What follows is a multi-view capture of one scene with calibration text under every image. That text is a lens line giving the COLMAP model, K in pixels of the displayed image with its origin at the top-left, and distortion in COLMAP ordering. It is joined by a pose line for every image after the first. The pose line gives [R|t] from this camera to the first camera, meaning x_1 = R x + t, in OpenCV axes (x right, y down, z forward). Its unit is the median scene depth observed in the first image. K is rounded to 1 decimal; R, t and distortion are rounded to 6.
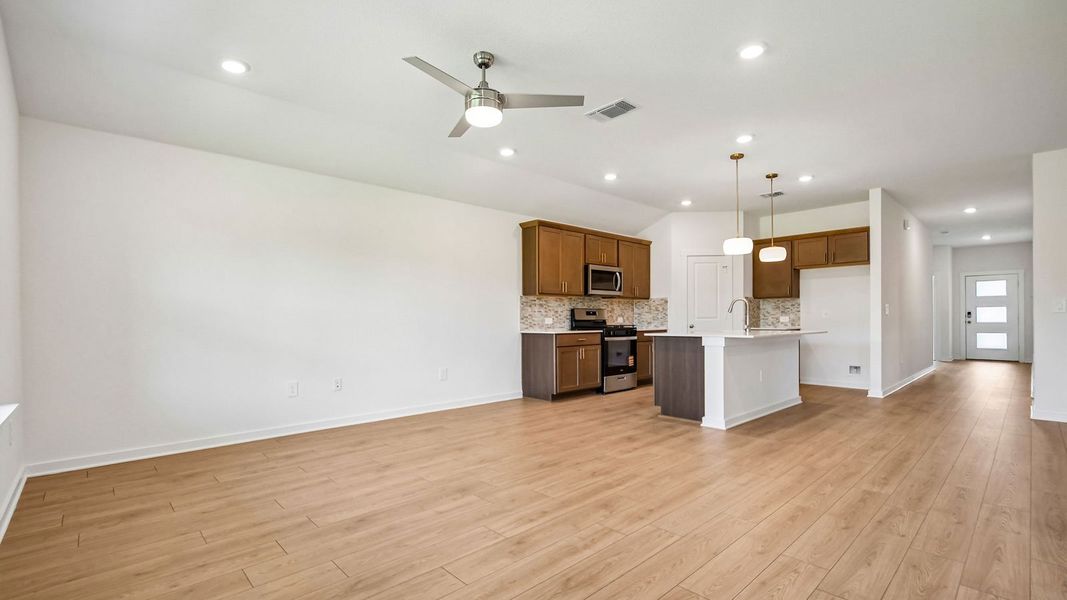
lens RADIAL K [[471.1, 0, 531.1], [0, 471.1, 318.3], [0, 0, 1]] dist [0.000113, -0.000887]
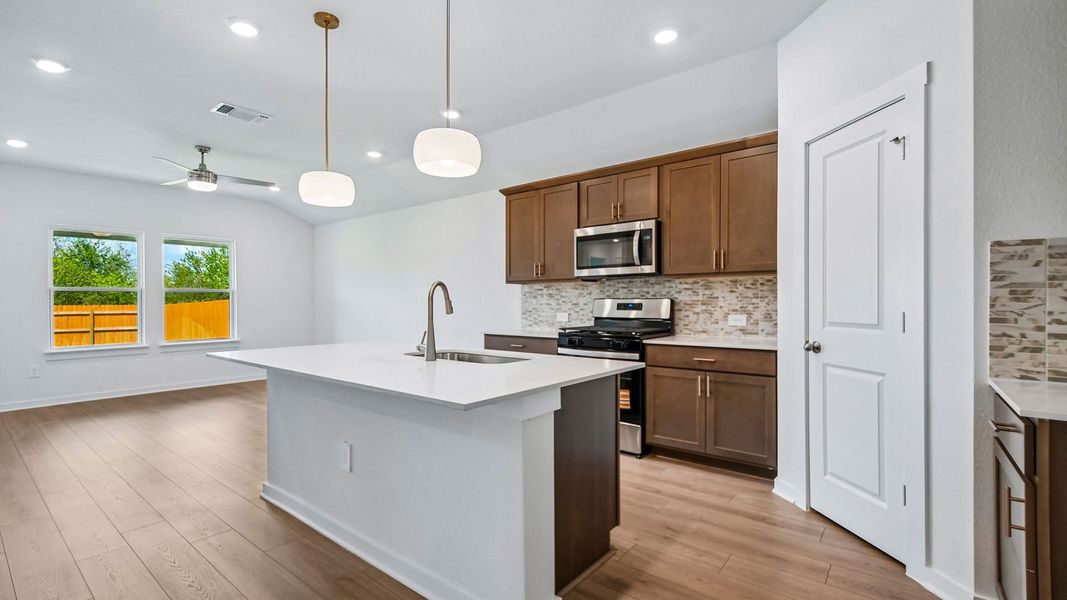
lens RADIAL K [[473.3, 0, 531.6], [0, 473.3, 304.5], [0, 0, 1]] dist [-0.000933, -0.000561]
pose [[0.145574, 0.010264, -0.989294, 0.773942], [0.003504, 0.999935, 0.010890, -0.022557], [0.989341, -0.005052, 0.145528, 0.893920]]
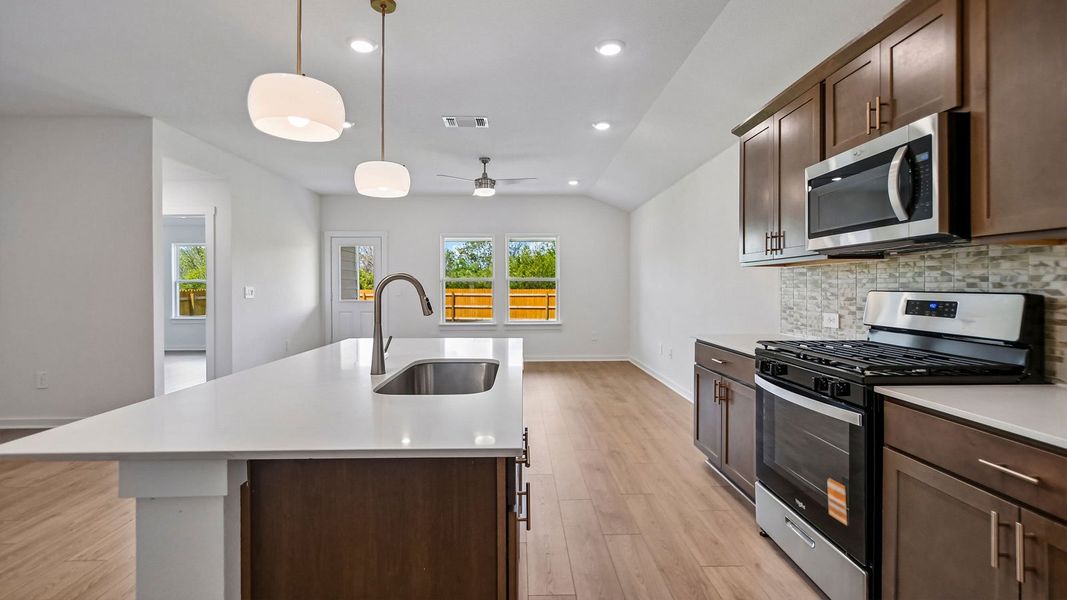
lens RADIAL K [[471.8, 0, 527.8], [0, 471.8, 287.6], [0, 0, 1]] dist [-0.002436, -0.000962]
pose [[-0.666834, 0.009225, -0.745149, 0.554593], [0.008163, 0.999954, 0.005074, -0.029438], [0.745162, -0.002699, -0.666879, 1.133471]]
